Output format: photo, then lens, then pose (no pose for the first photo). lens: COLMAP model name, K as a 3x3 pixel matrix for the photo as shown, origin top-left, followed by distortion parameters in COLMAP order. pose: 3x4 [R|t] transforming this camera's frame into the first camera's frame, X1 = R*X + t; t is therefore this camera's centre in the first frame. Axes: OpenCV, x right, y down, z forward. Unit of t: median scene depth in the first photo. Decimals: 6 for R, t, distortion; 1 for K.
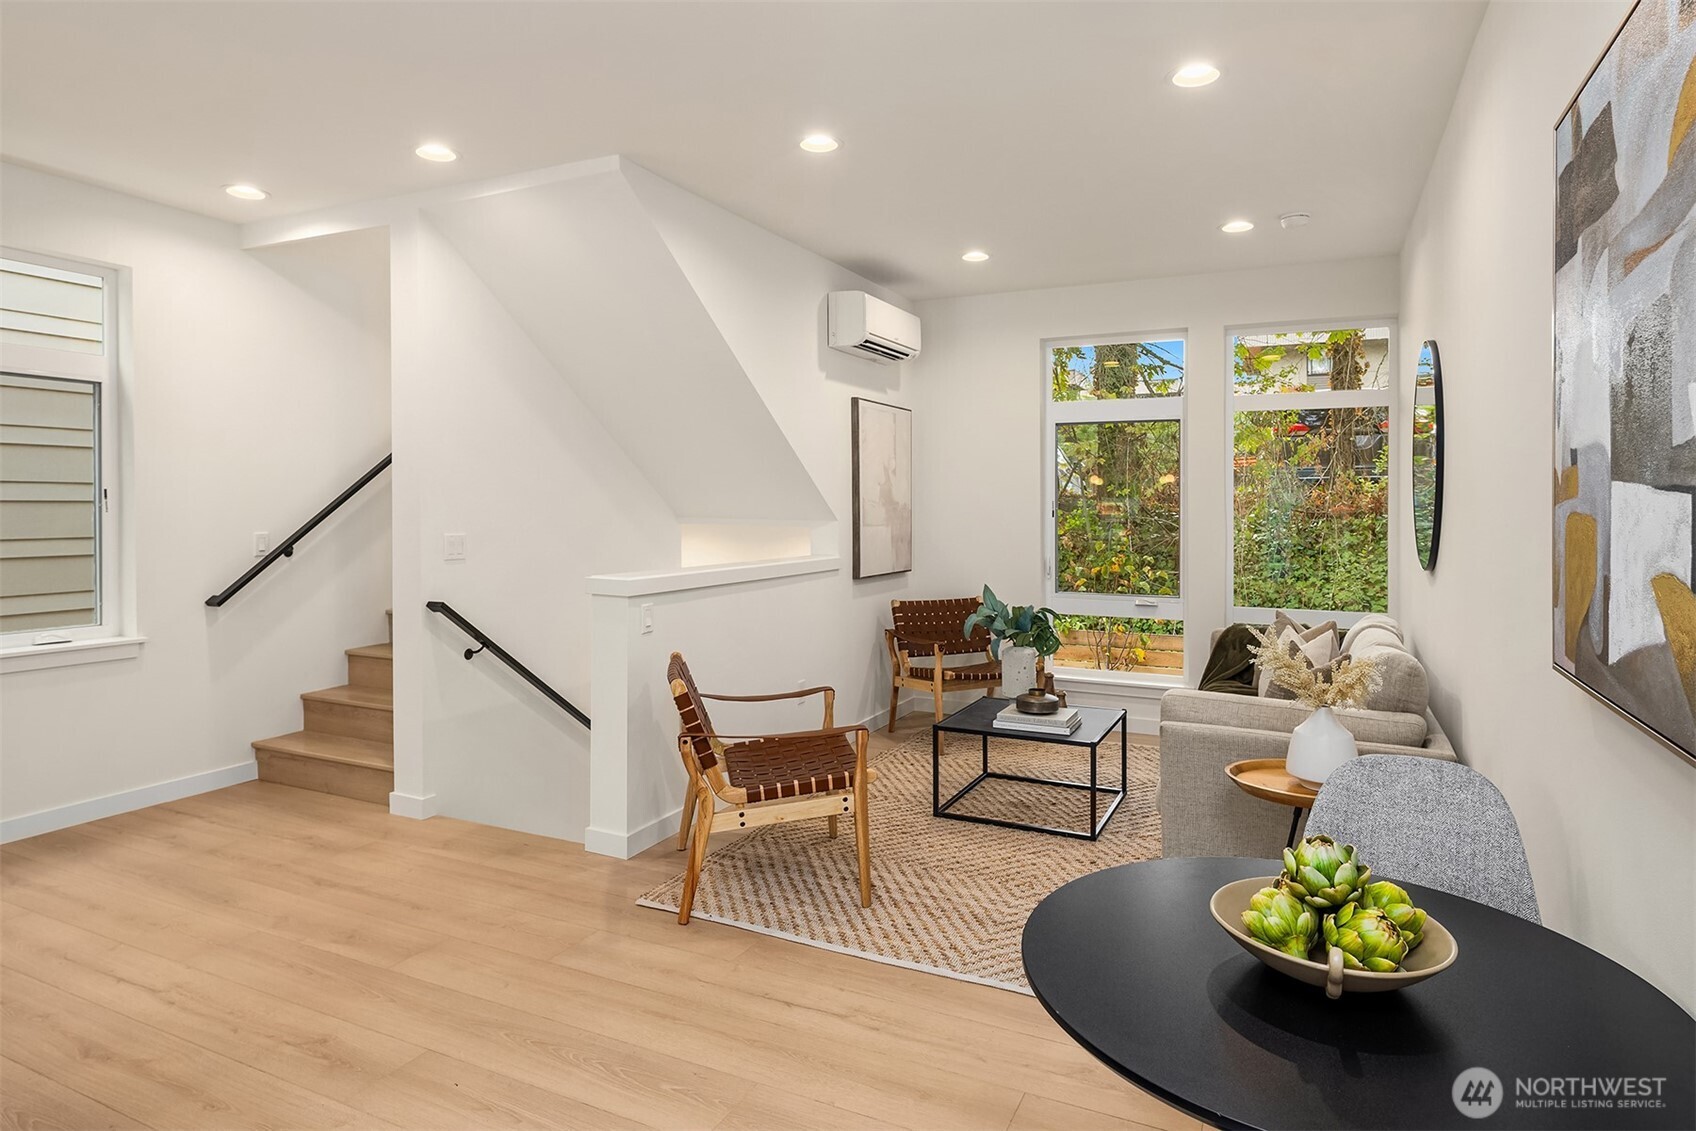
lens RADIAL K [[944.4, 0, 831.4], [0, 944.4, 509.4], [0, 0, 1]] dist [0.002524, -0.021461]
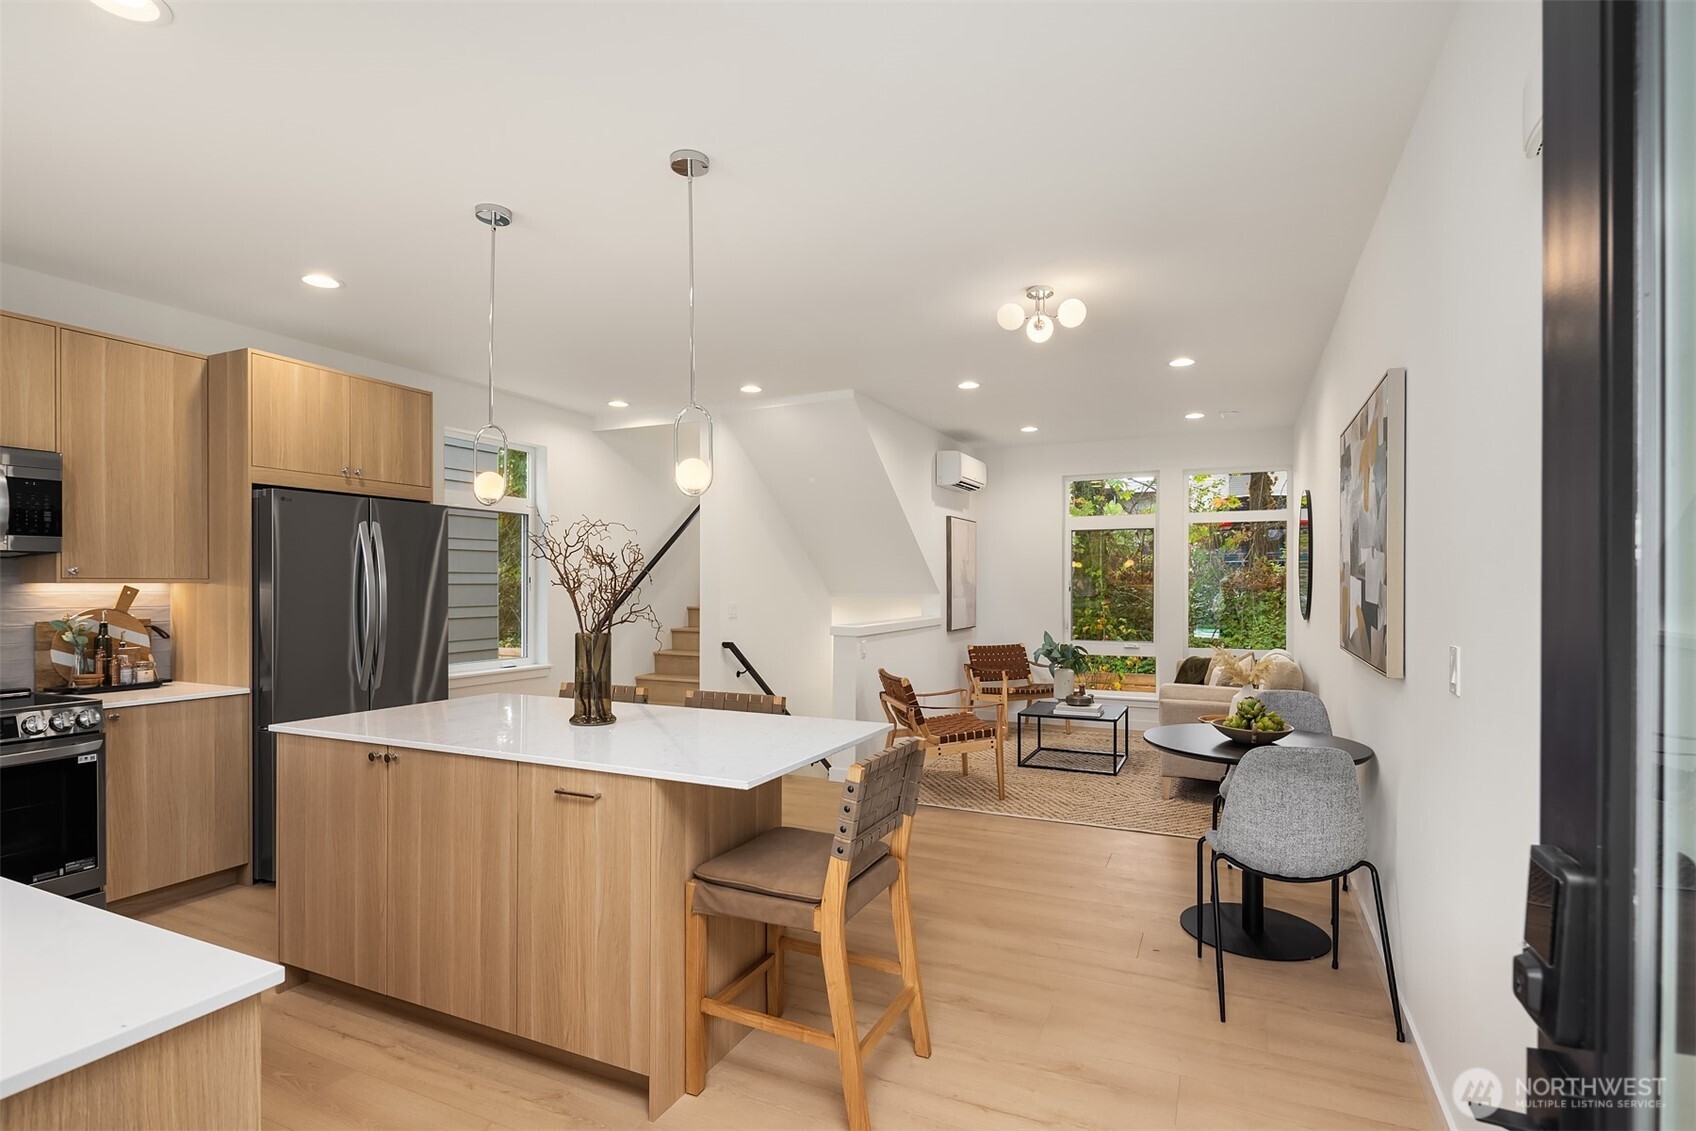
lens RADIAL K [[831.9, 0, 798.5], [0, 831.9, 597.3], [0, 0, 1]] dist [-0.021182, -0.000078]
pose [[0.999918, -0.005695, -0.011472, -0.224069], [0.005832, 0.999912, 0.011936, -0.000731], [0.011403, -0.012002, 0.999863, -0.416157]]
